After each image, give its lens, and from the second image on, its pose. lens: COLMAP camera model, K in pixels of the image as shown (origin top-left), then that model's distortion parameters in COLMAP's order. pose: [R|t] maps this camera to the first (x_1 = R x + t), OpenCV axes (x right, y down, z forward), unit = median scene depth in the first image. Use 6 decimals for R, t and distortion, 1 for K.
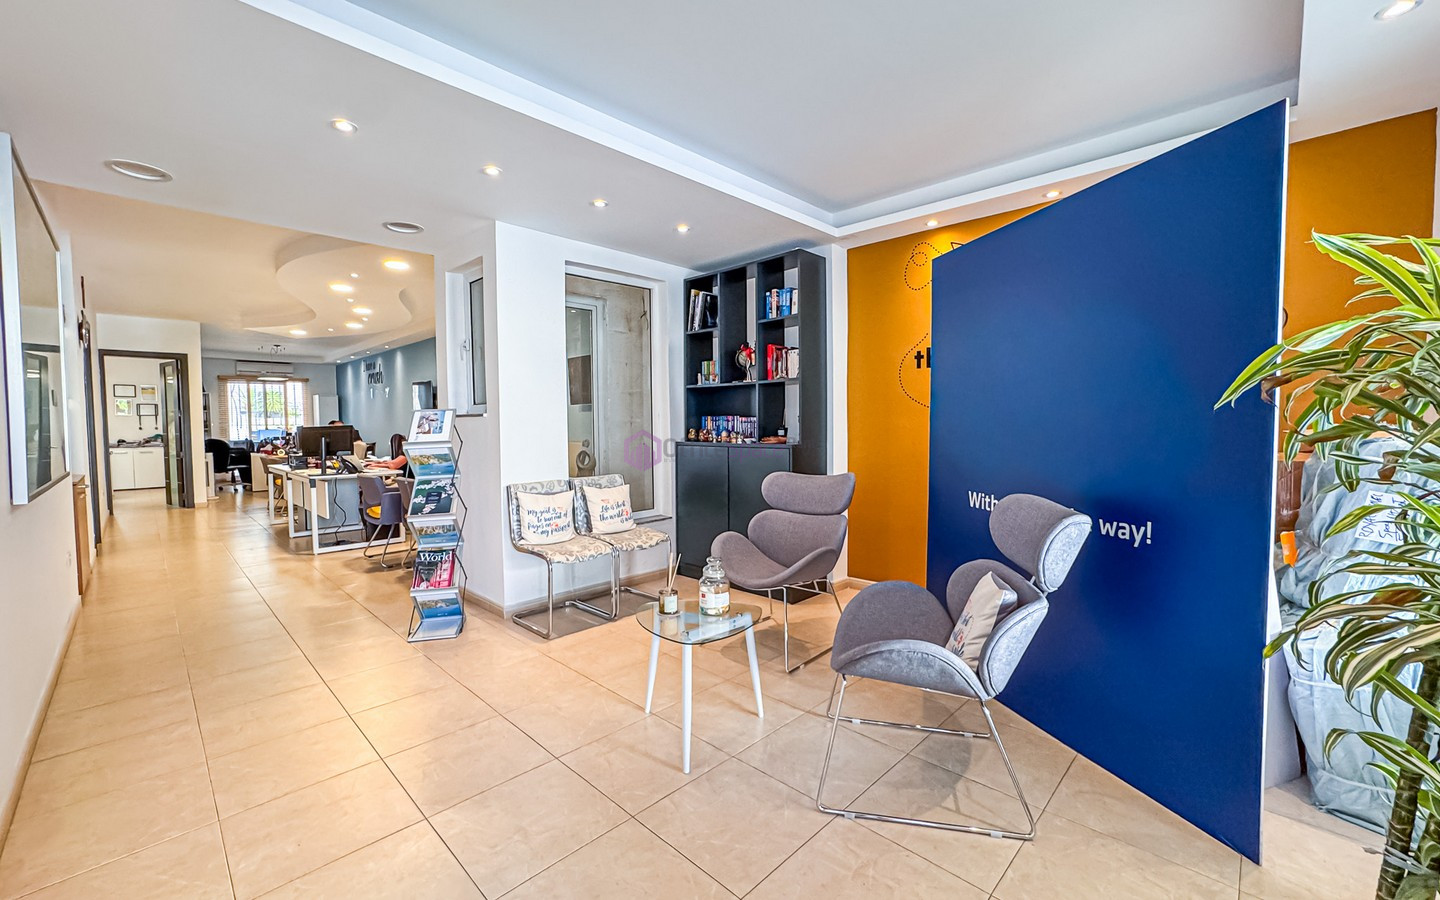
lens RADIAL K [[586.1, 0, 720.4], [0, 586.1, 441.8], [0, 0, 1]] dist [-0.014820, 0.001838]
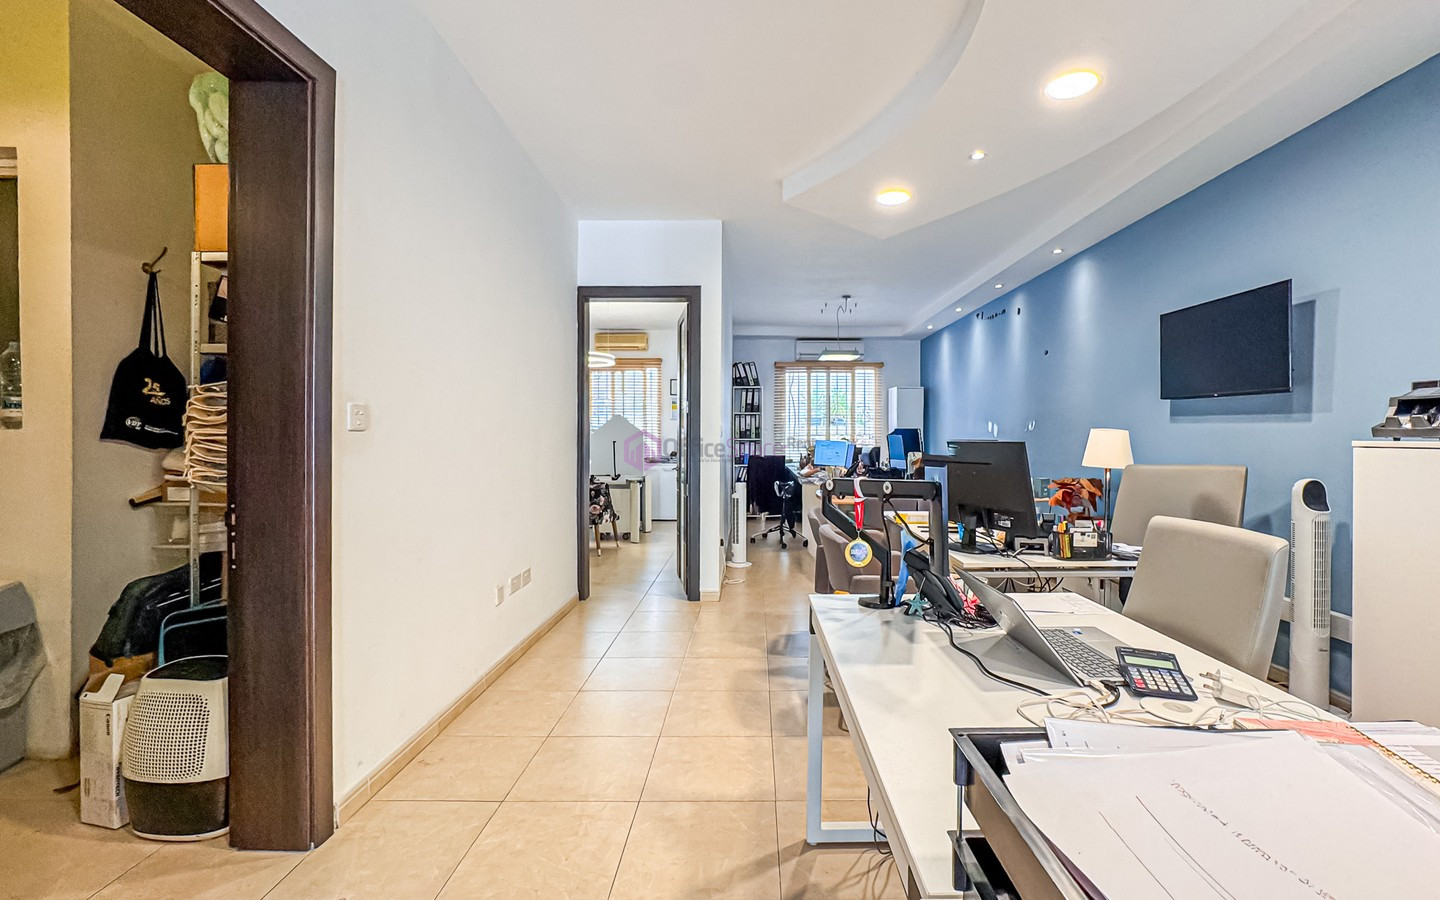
lens RADIAL K [[586.1, 0, 774.1], [0, 586.1, 434.5], [0, 0, 1]] dist [-0.014820, 0.001838]
pose [[0.725911, 0.009336, -0.687725, -1.038082], [-0.033555, 0.999198, -0.021854, -0.032090], [0.686970, 0.038941, 0.725642, 1.338125]]
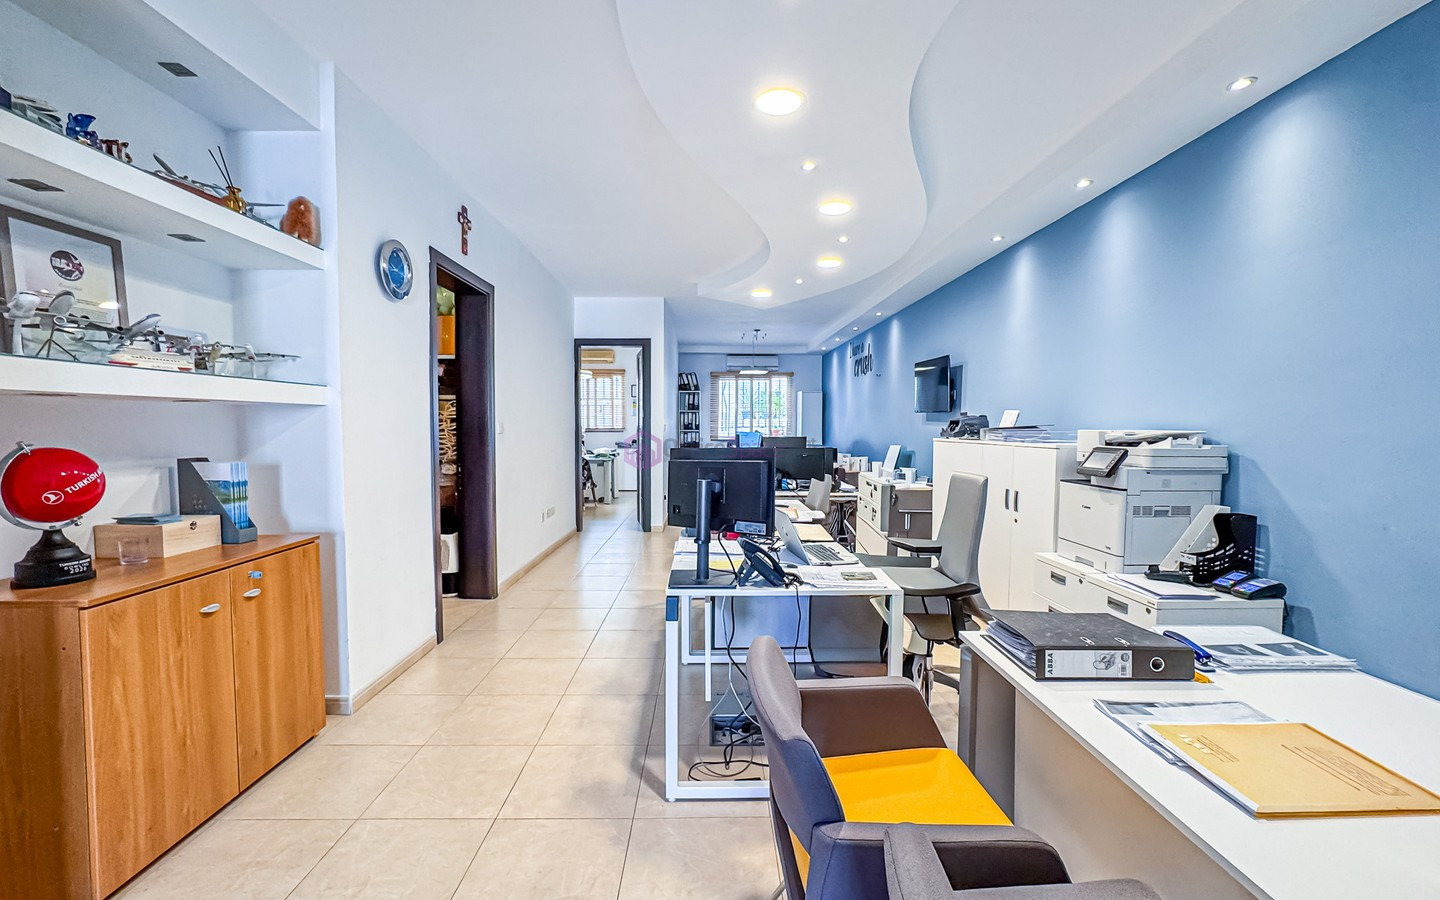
lens RADIAL K [[586.1, 0, 728.9], [0, 586.1, 446.7], [0, 0, 1]] dist [-0.014820, 0.001838]
pose [[0.719624, 0.040292, -0.693194, -0.543632], [-0.035202, 0.999148, 0.021531, -0.046922], [0.693471, 0.008908, 0.720429, 0.965541]]
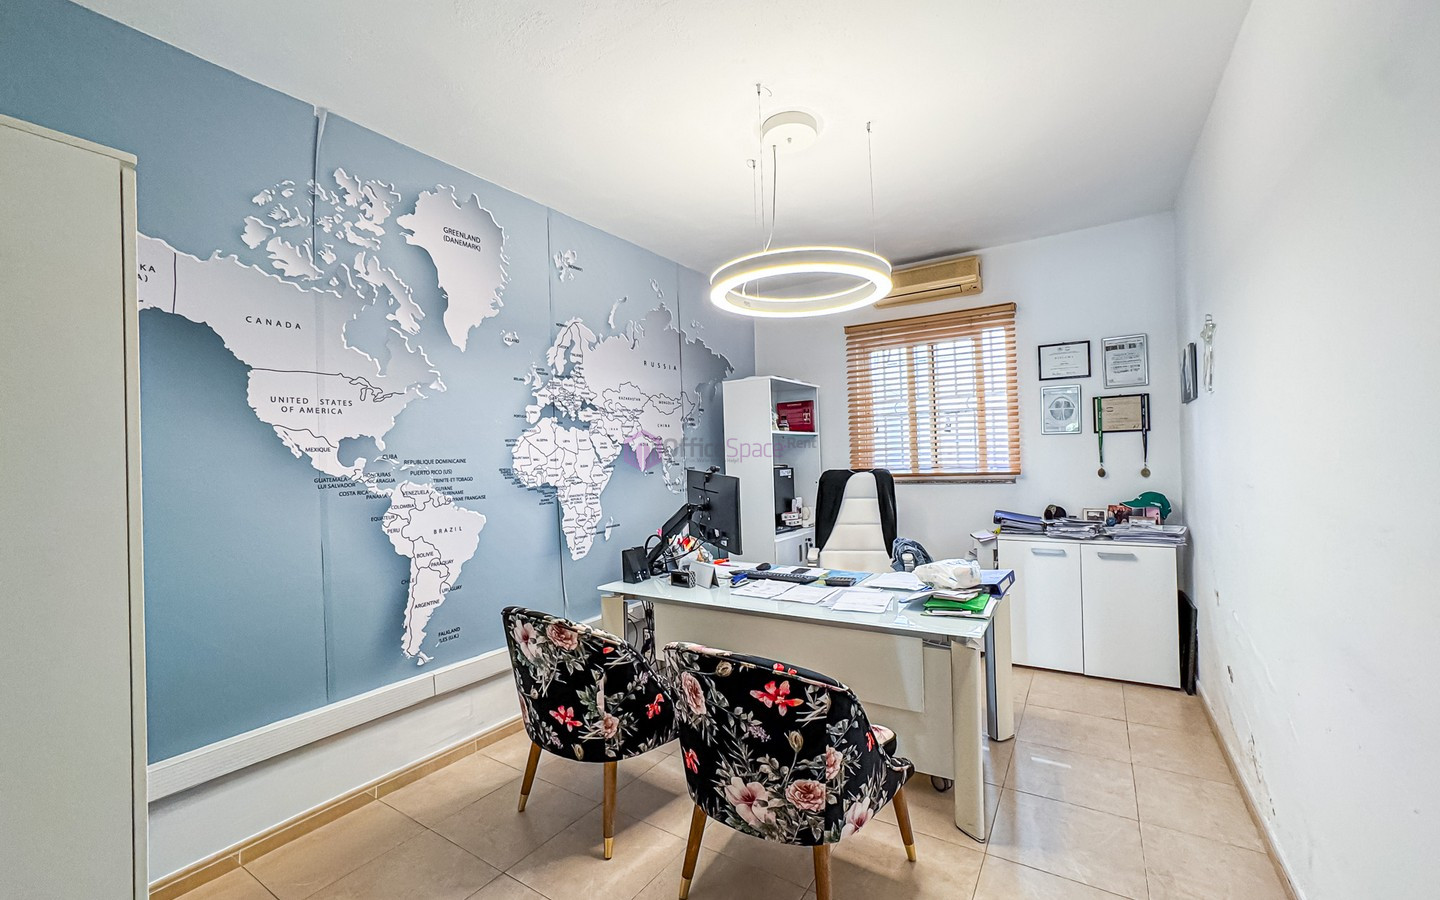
lens RADIAL K [[586.1, 0, 723.3], [0, 586.1, 441.7], [0, 0, 1]] dist [-0.014820, 0.001838]
pose [[0.207893, -0.027126, -0.977775, -1.869243], [-0.039455, 0.998569, -0.036091, -0.051523], [0.977356, 0.046081, 0.206525, 1.864900]]
